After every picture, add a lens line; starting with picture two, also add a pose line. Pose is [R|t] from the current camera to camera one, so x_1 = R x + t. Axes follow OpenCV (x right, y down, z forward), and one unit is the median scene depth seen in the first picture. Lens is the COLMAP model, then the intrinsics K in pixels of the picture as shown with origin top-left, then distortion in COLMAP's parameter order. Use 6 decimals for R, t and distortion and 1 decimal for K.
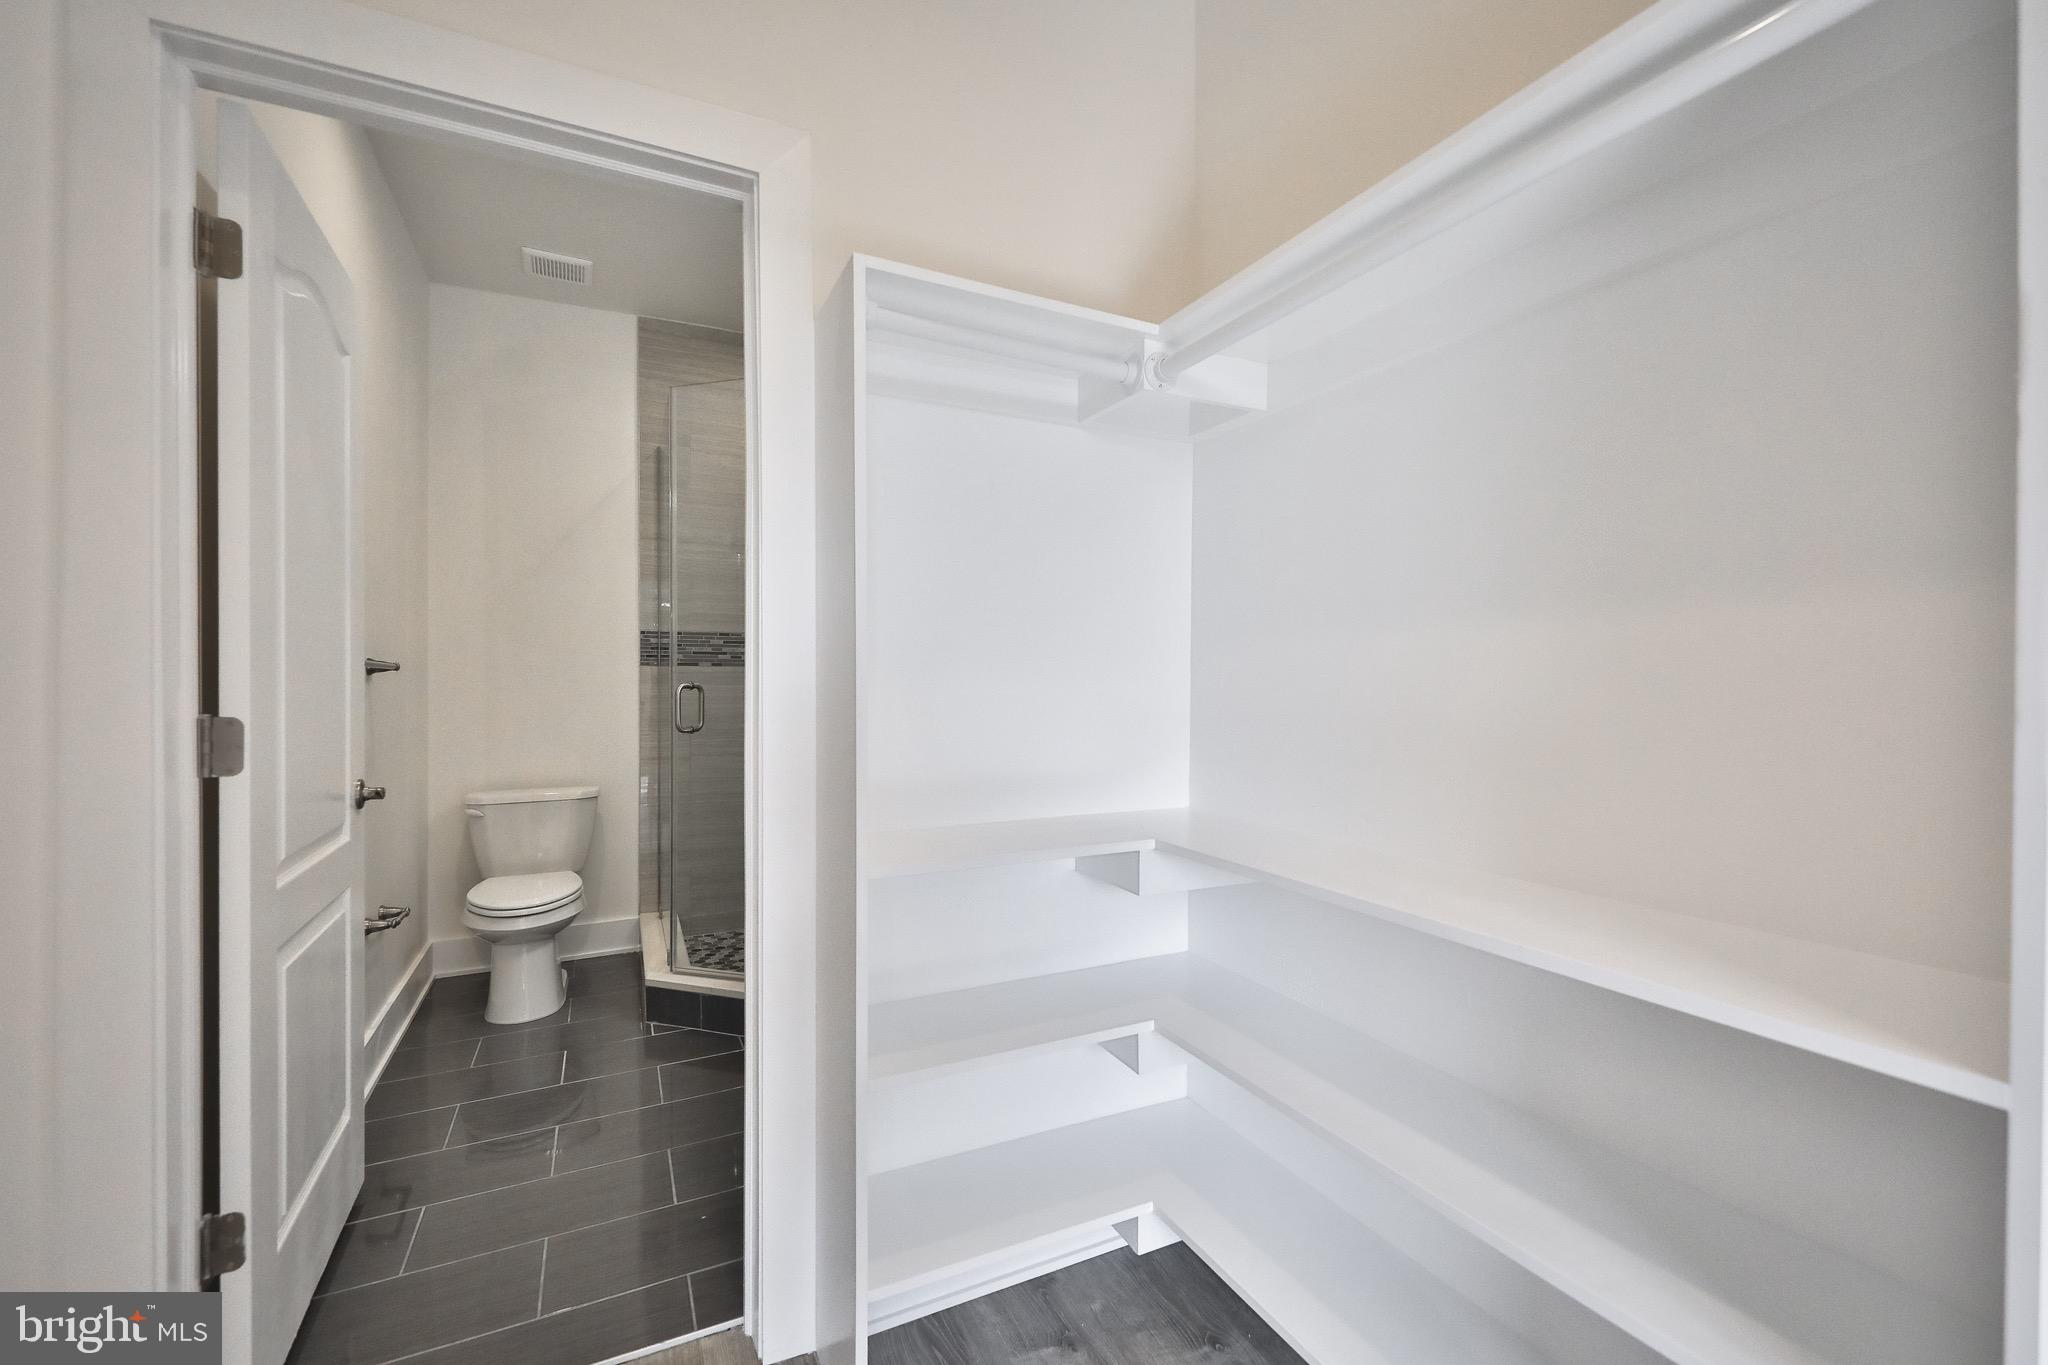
lens RADIAL K [[882.7, 0, 1024.0], [0, 882.7, 682.5], [0, 0, 1]] dist [0.016695, -0.008288]
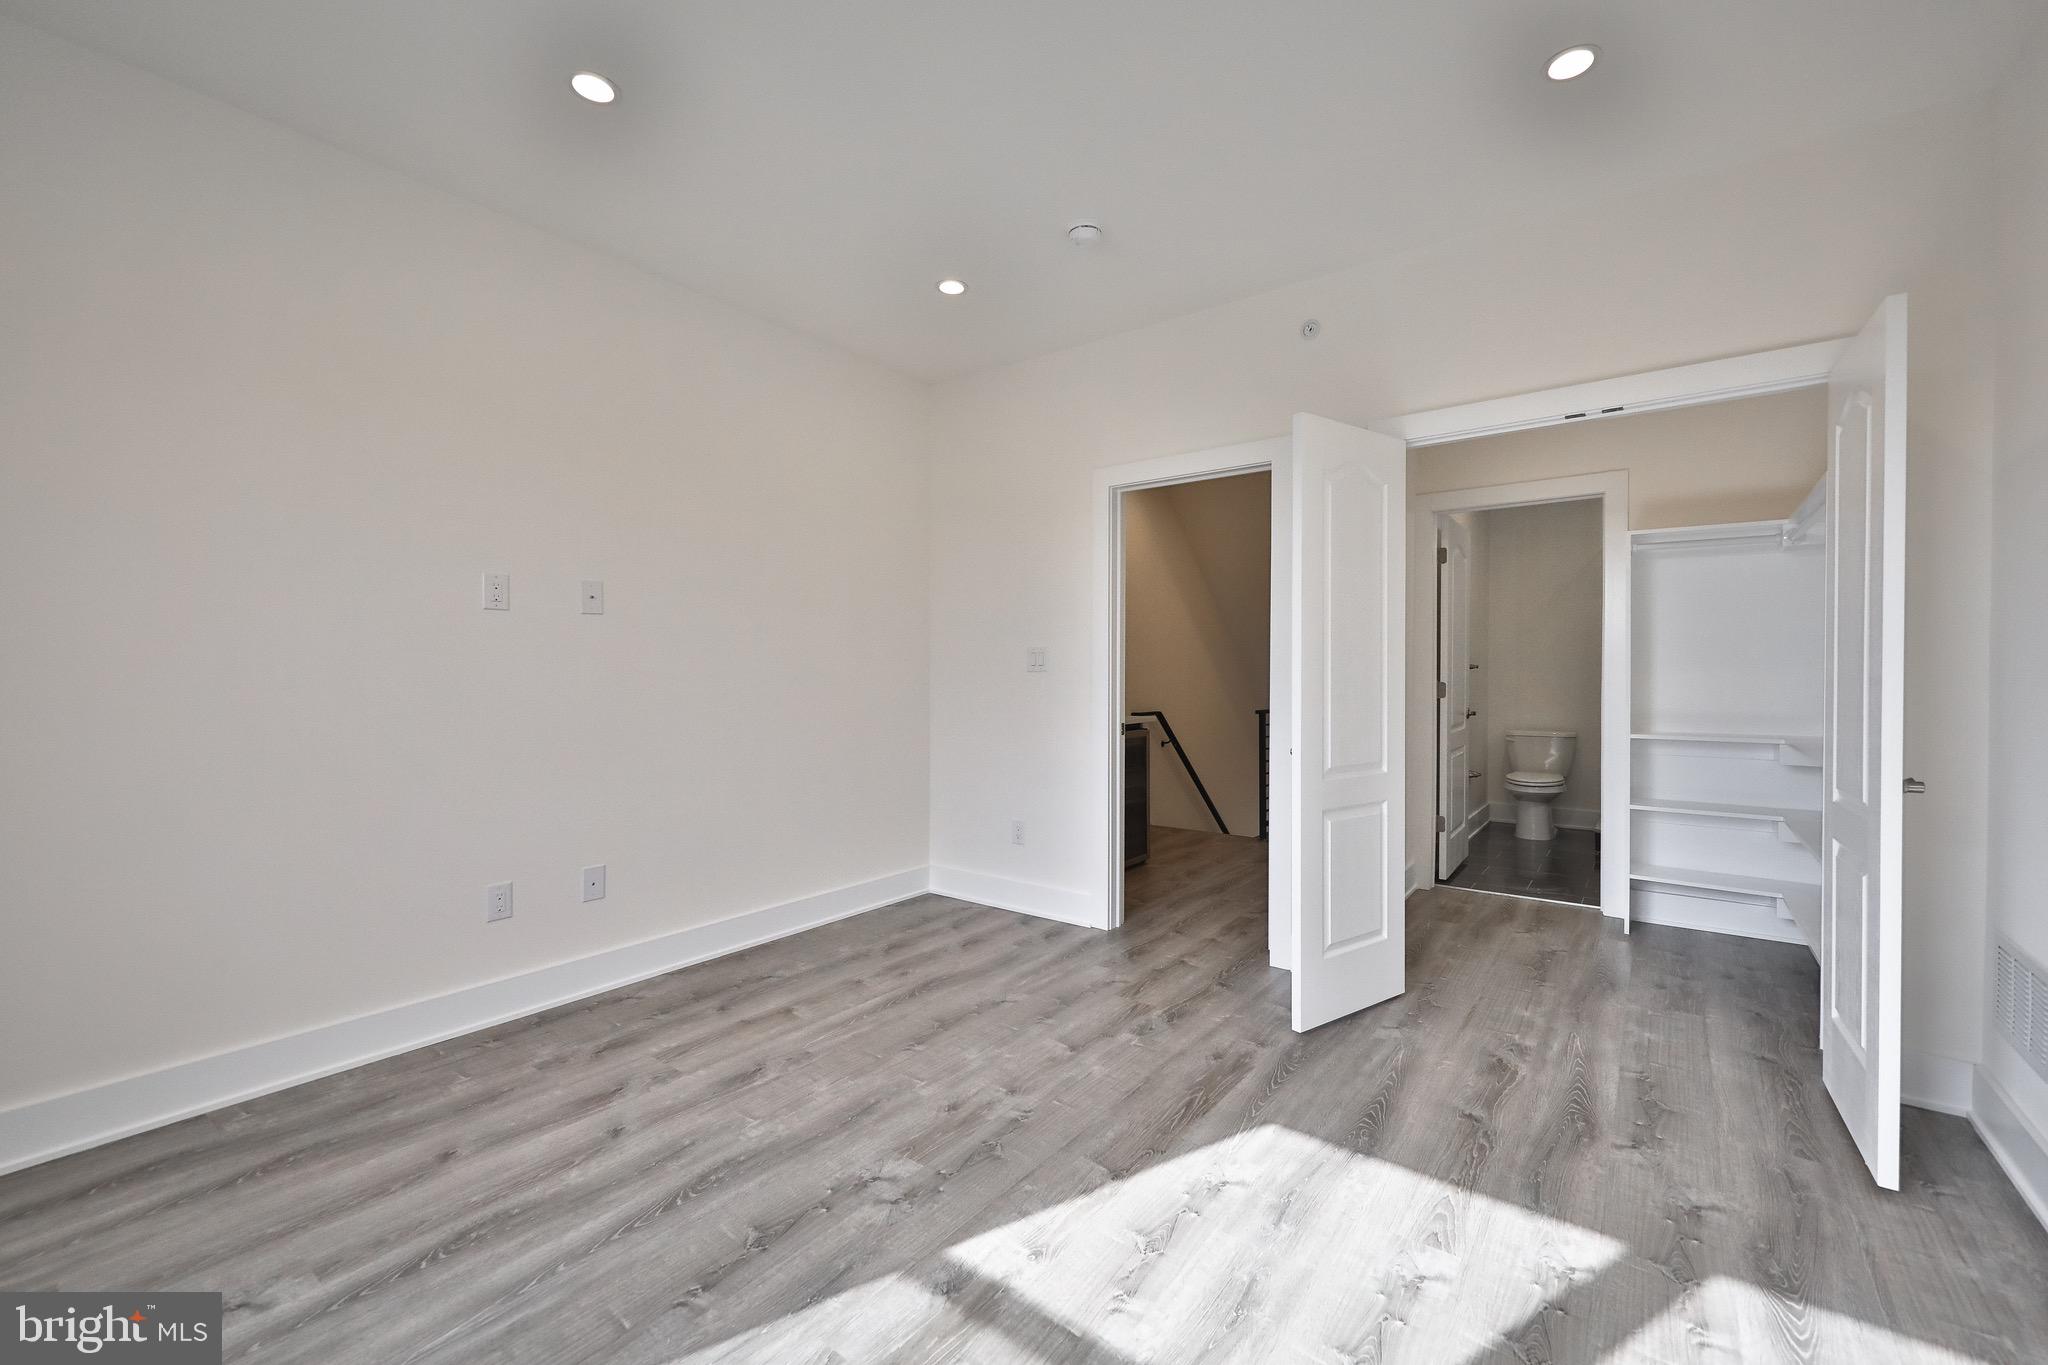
lens RADIAL K [[823.6, 0, 1024.0], [0, 823.6, 682.5], [0, 0, 1]] dist [-0.024394, 0.000276]
pose [[0.455684, 0.007227, -0.890112, 0.561123], [-0.003374, 0.999974, 0.006392, 0.011016], [0.890135, 0.000091, 0.455697, -0.881585]]
